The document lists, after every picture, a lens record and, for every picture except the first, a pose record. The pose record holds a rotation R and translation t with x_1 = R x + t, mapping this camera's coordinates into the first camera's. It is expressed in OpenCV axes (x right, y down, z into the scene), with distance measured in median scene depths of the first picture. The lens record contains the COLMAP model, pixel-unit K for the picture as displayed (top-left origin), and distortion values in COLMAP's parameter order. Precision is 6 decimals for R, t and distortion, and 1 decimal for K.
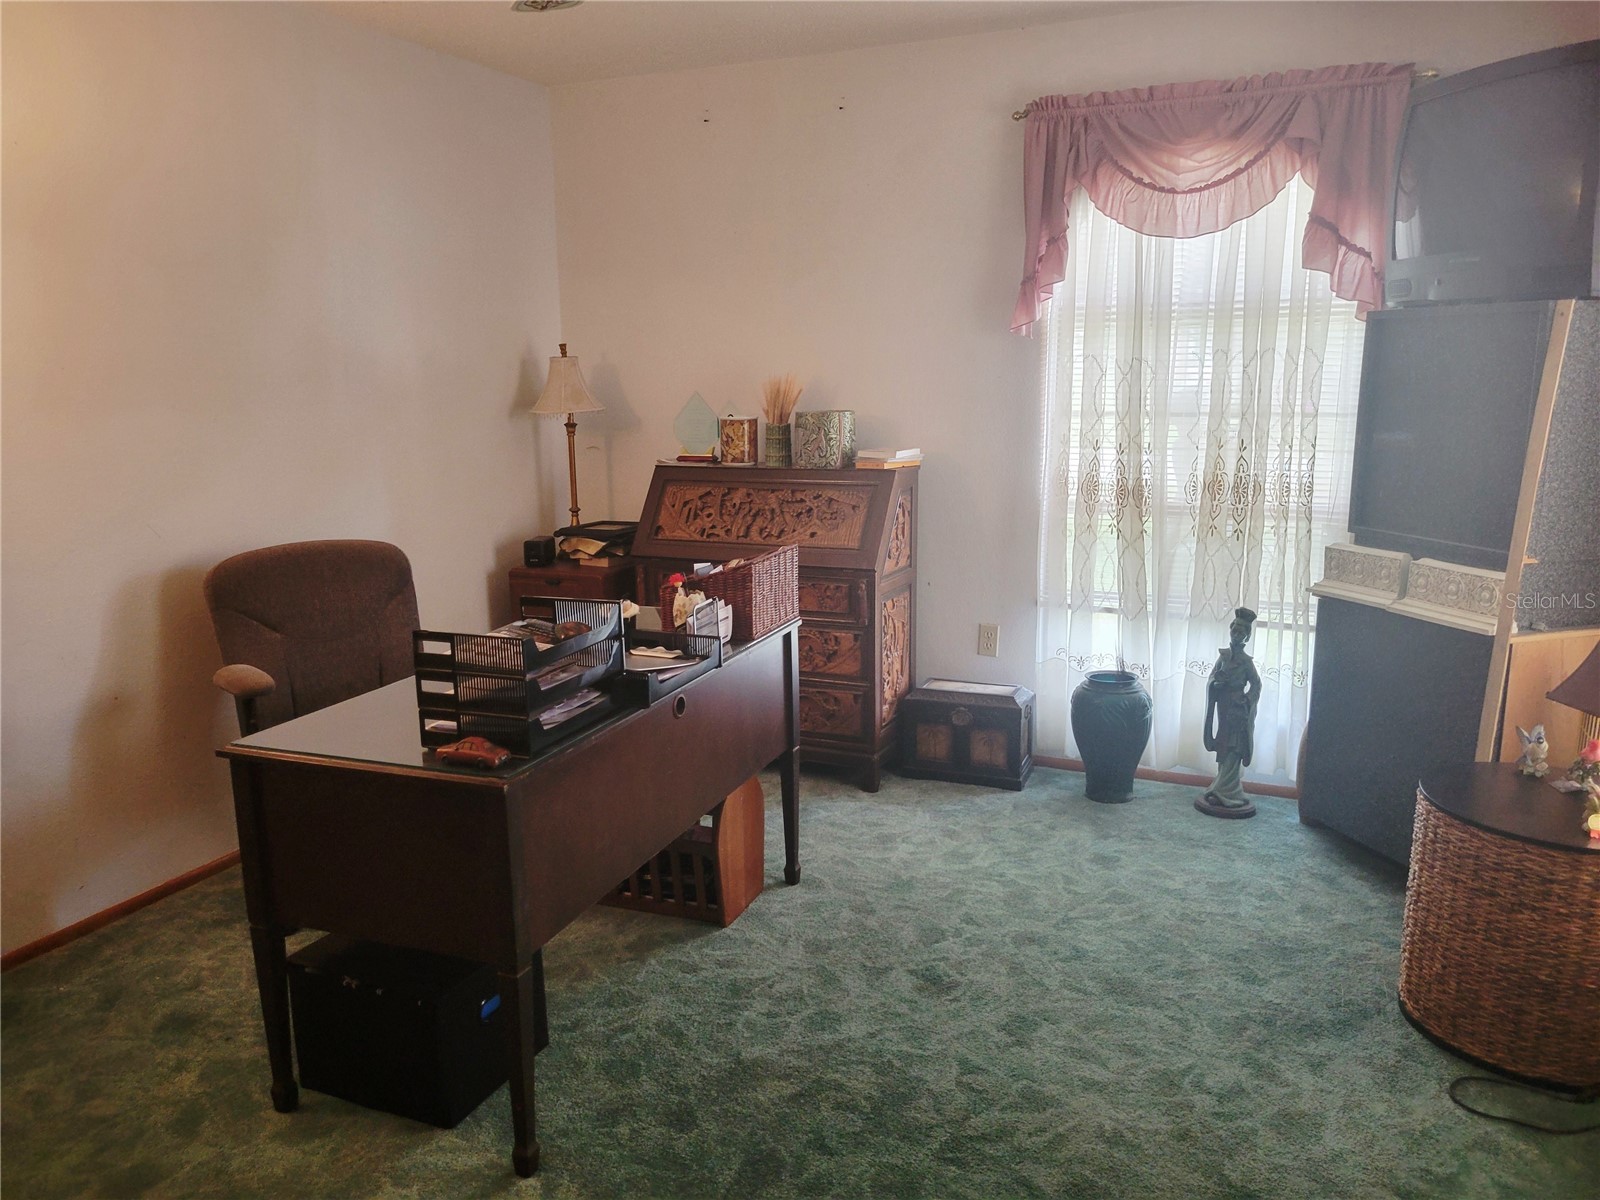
lens RADIAL K [[1205.9, 0, 801.3], [0, 1205.9, 611.4], [0, 0, 1]] dist [0.051176, -0.042154]
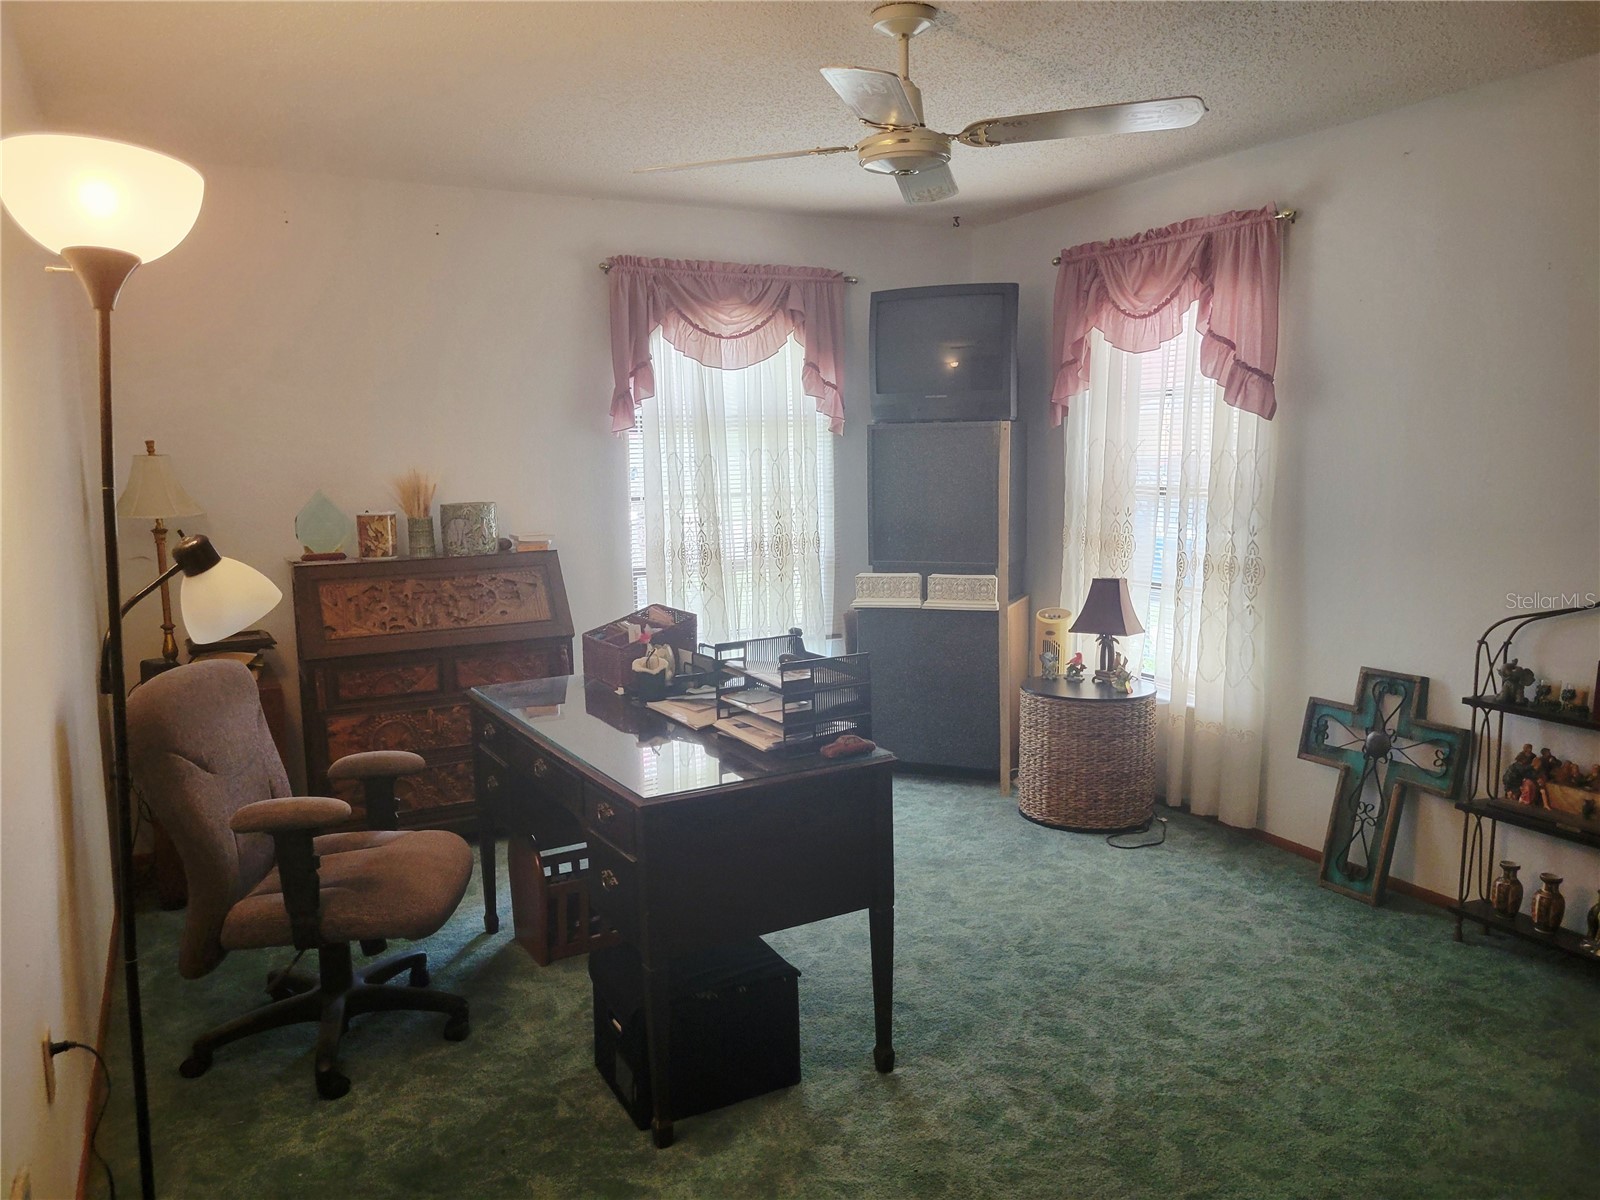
lens RADIAL K [[1205.9, 0, 798.7], [0, 1205.9, 594.9], [0, 0, 1]] dist [0.051176, -0.042154]
pose [[0.612955, -0.095102, 0.784374, -0.741509], [0.170163, 0.985323, -0.013509, -0.021074], [-0.771577, 0.141752, 0.620141, 0.117640]]
